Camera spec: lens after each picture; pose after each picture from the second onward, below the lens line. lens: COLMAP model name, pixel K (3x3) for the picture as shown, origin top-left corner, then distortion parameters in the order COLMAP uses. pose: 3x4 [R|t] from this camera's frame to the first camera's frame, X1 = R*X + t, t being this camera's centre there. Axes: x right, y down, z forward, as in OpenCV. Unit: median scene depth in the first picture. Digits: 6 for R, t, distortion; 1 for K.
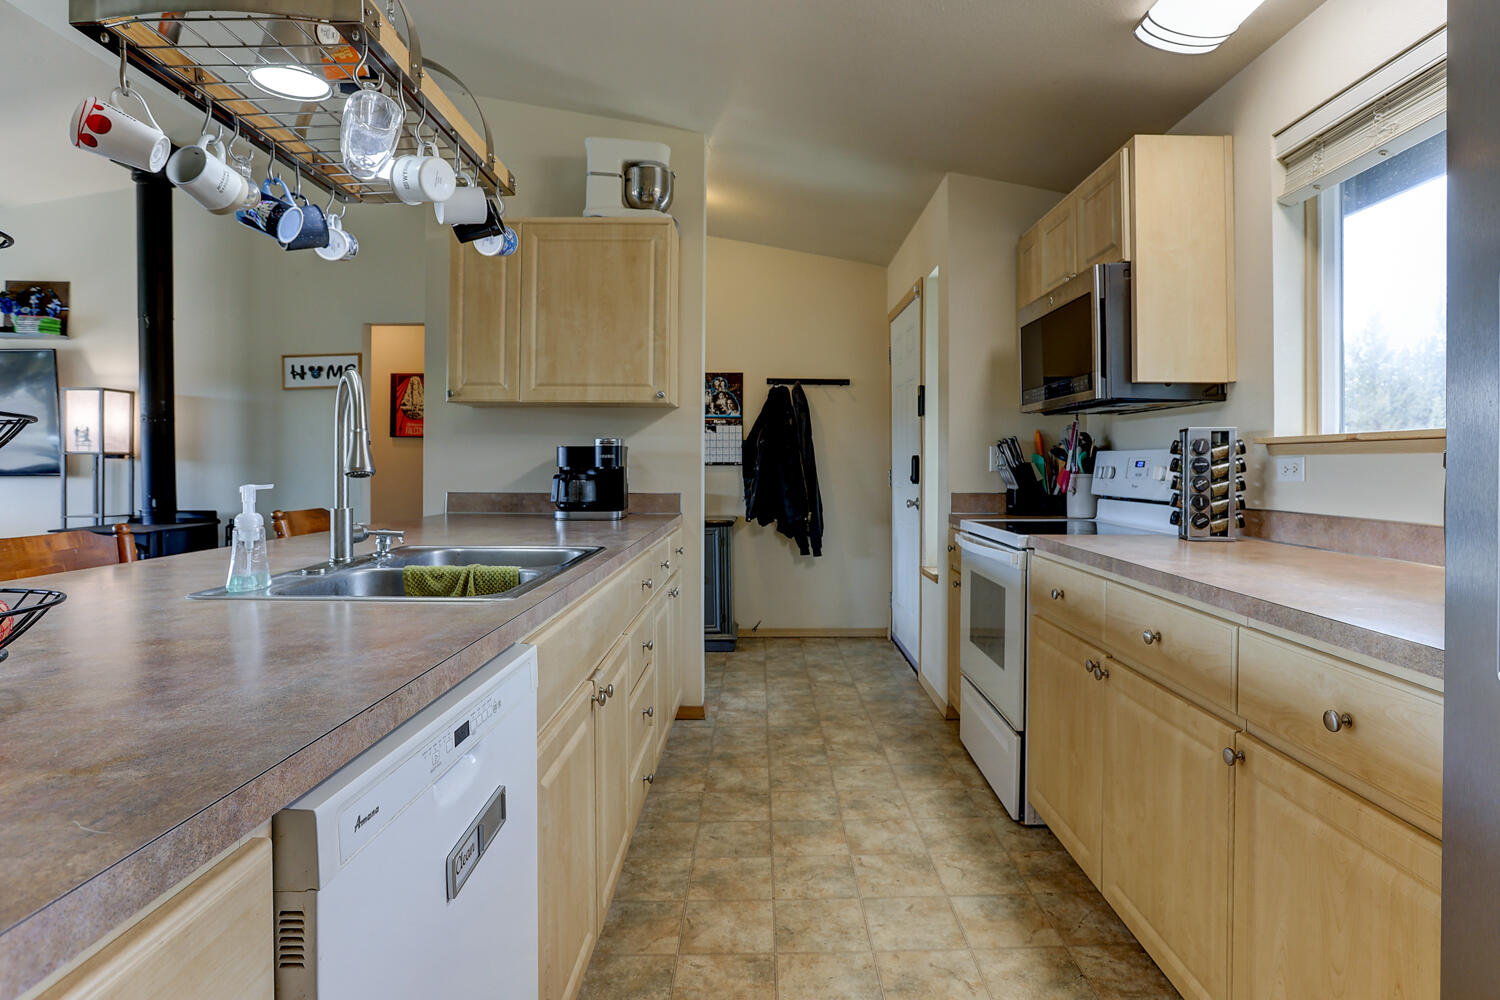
lens RADIAL K [[777.3, 0, 780.7], [0, 777.3, 463.2], [0, 0, 1]] dist [-0.047383, 0.020616]
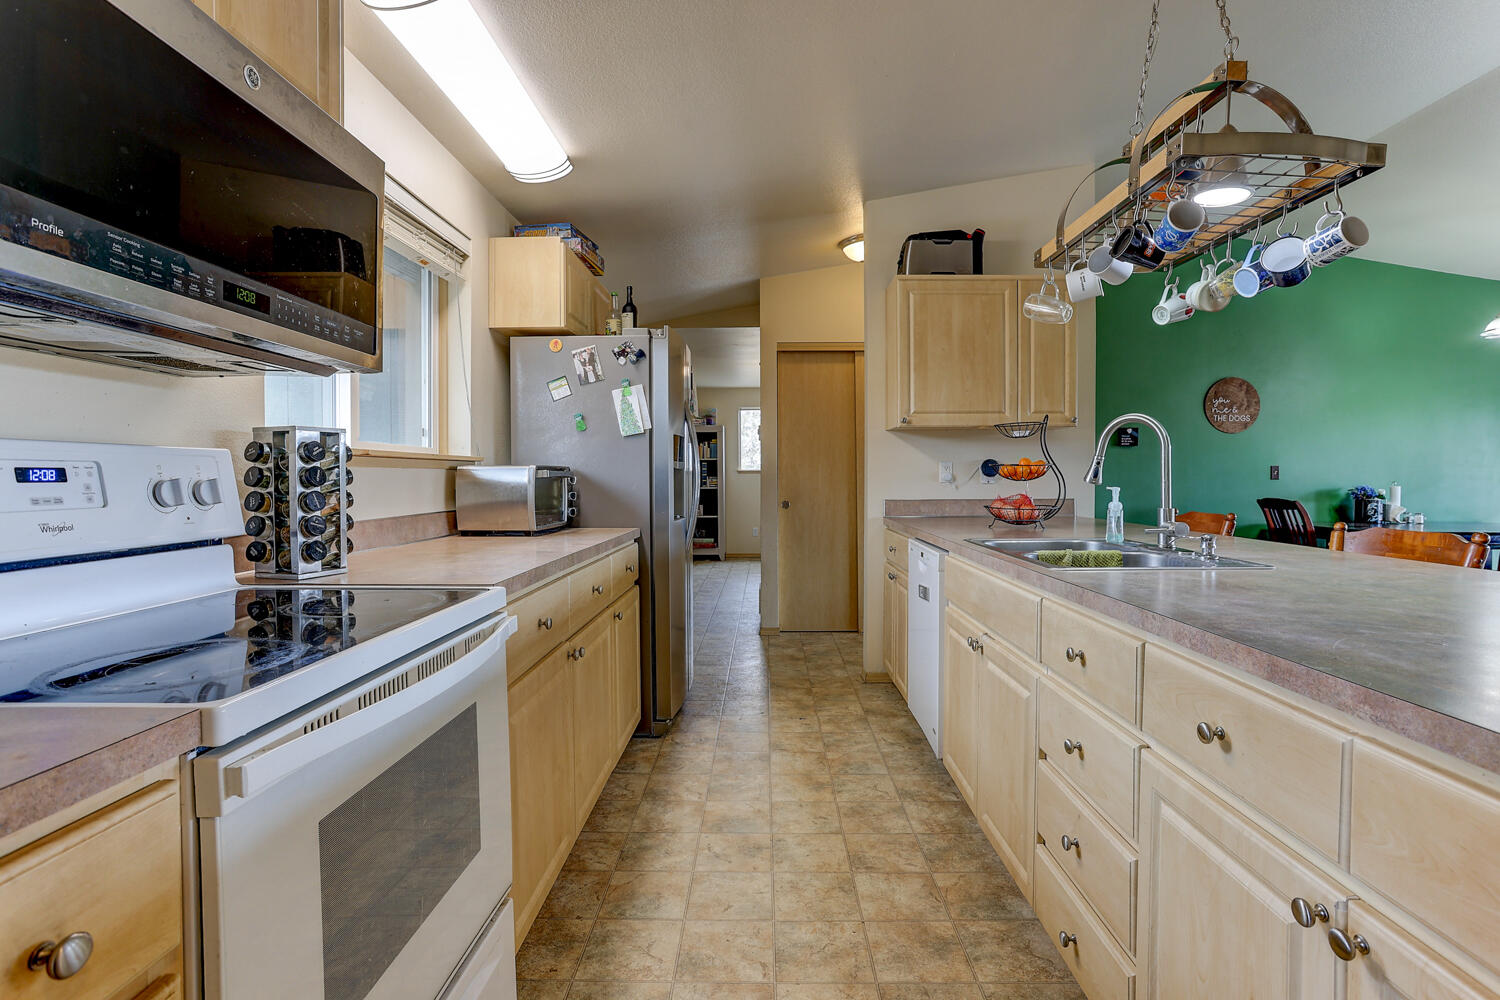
lens RADIAL K [[737.0, 0, 766.4], [0, 737.0, 493.1], [0, 0, 1]] dist [-0.035321, 0.026556]
pose [[-0.999789, -0.000511, 0.020552, 0.099055], [-0.000078, 0.999778, 0.021081, 0.004378], [-0.020558, 0.021075, -0.999567, 2.009437]]
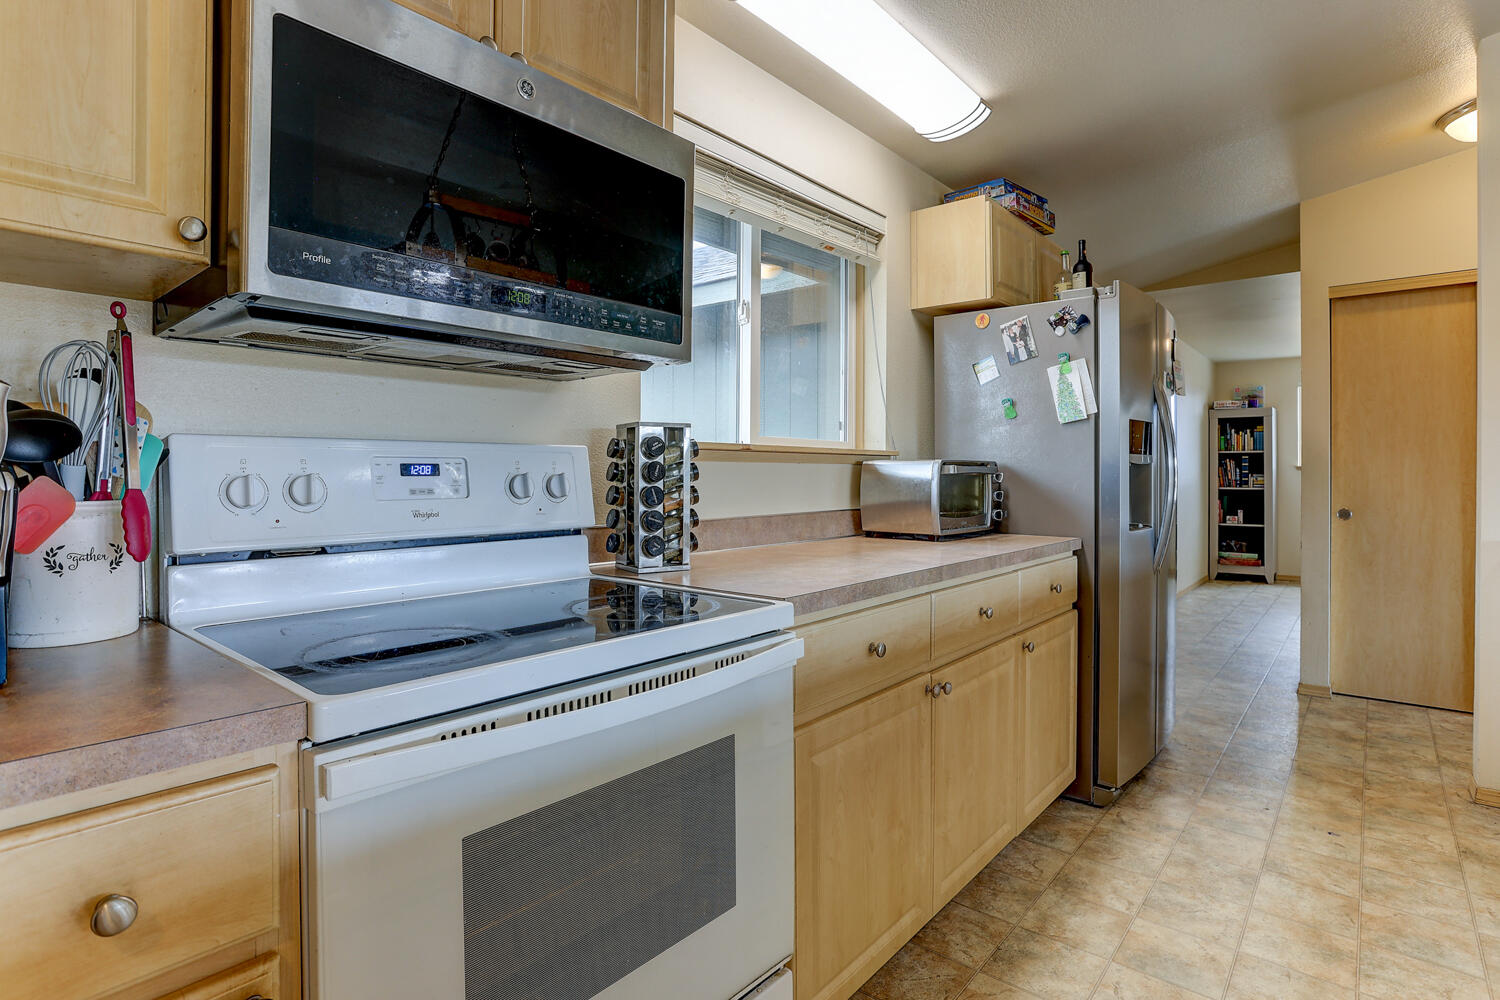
lens RADIAL K [[777.3, 0, 775.7], [0, 777.3, 471.6], [0, 0, 1]] dist [-0.047383, 0.020616]
pose [[-0.763571, -0.003585, 0.645714, -0.048964], [-0.005343, 0.999985, -0.000766, 0.002824], [-0.645702, -0.004034, -0.763579, 1.780920]]
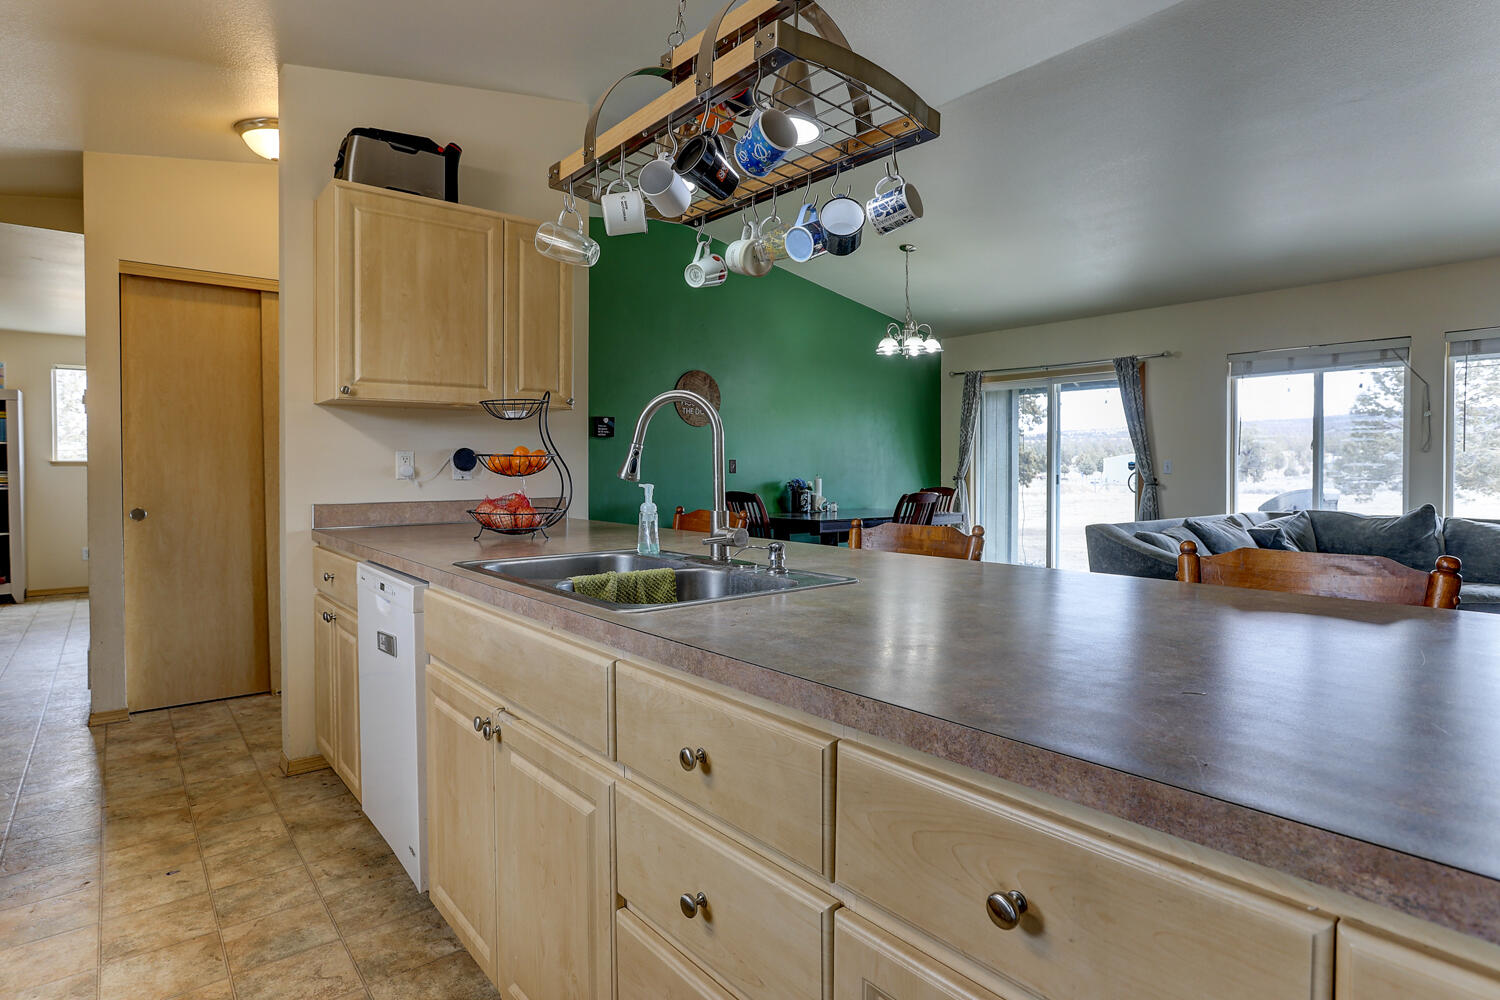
lens RADIAL K [[777.3, 0, 745.2], [0, 777.3, 478.5], [0, 0, 1]] dist [-0.047383, 0.020616]
pose [[-0.784296, 0.006554, -0.620352, 0.075887], [0.000729, 0.999953, 0.009643, 0.002524], [0.620386, 0.007110, -0.784264, 1.633681]]
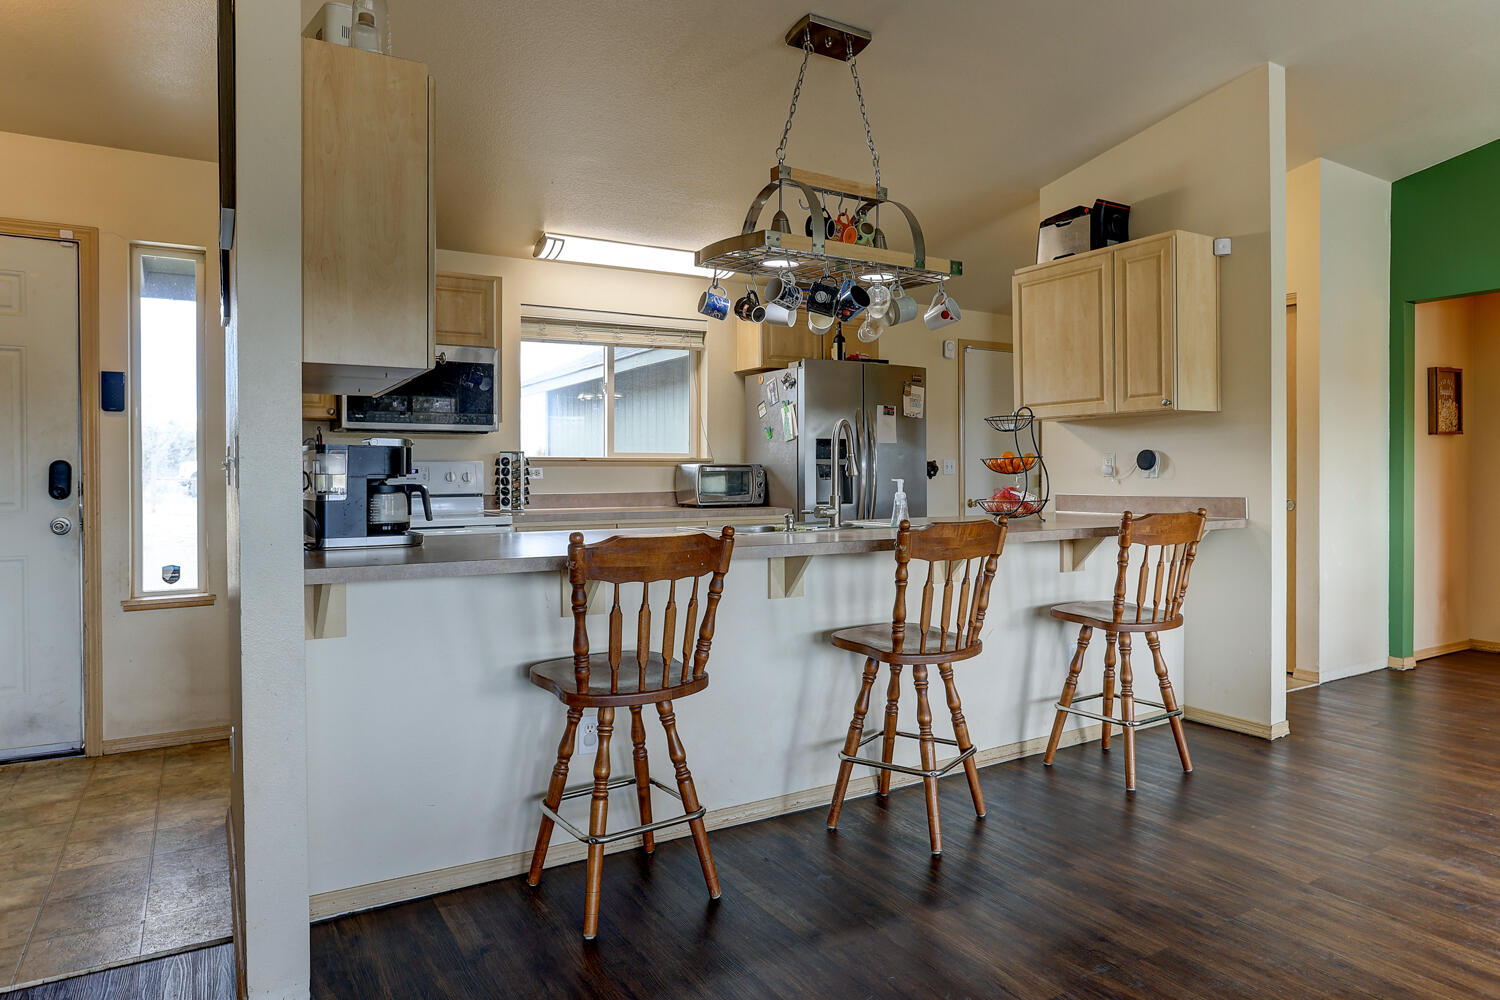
lens RADIAL K [[919.3, 0, 759.3], [0, 919.3, 487.2], [0, 0, 1]] dist [-0.035778, 0.021802]
pose [[-0.503010, -0.014941, 0.864151, -1.864851], [0.001644, 0.999832, 0.018244, 0.001109], [-0.864279, 0.010597, -0.502901, 1.872576]]
